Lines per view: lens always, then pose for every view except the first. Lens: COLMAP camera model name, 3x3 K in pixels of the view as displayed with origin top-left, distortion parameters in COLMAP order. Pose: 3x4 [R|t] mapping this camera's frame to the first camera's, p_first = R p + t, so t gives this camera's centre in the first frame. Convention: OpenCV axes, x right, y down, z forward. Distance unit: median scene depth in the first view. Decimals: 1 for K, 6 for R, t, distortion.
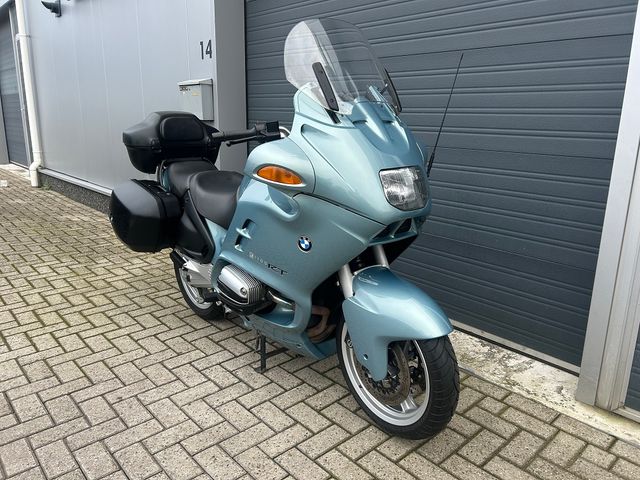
lens RADIAL K [[490.5, 0, 320.8], [0, 490.5, 233.1], [0, 0, 1]] dist [0.034669, -0.044856]
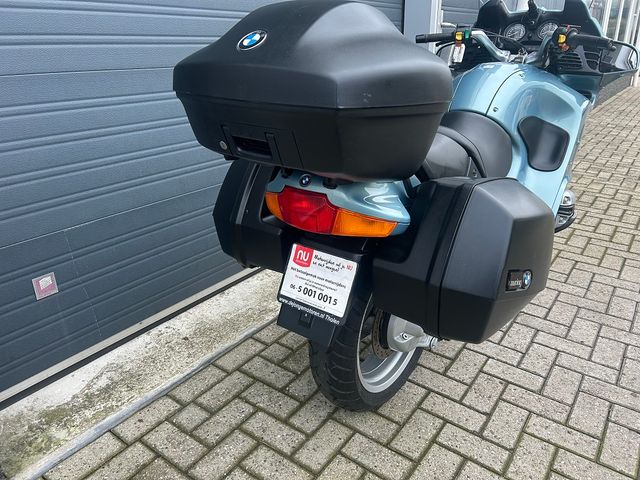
lens RADIAL K [[490.5, 0, 317.4], [0, 490.5, 237.2], [0, 0, 1]] dist [0.034669, -0.044856]
pose [[-0.209151, -0.376855, 0.902350, -0.915988], [0.241427, 0.874294, 0.421096, -0.340615], [-0.947612, 0.305925, -0.091877, 1.471148]]
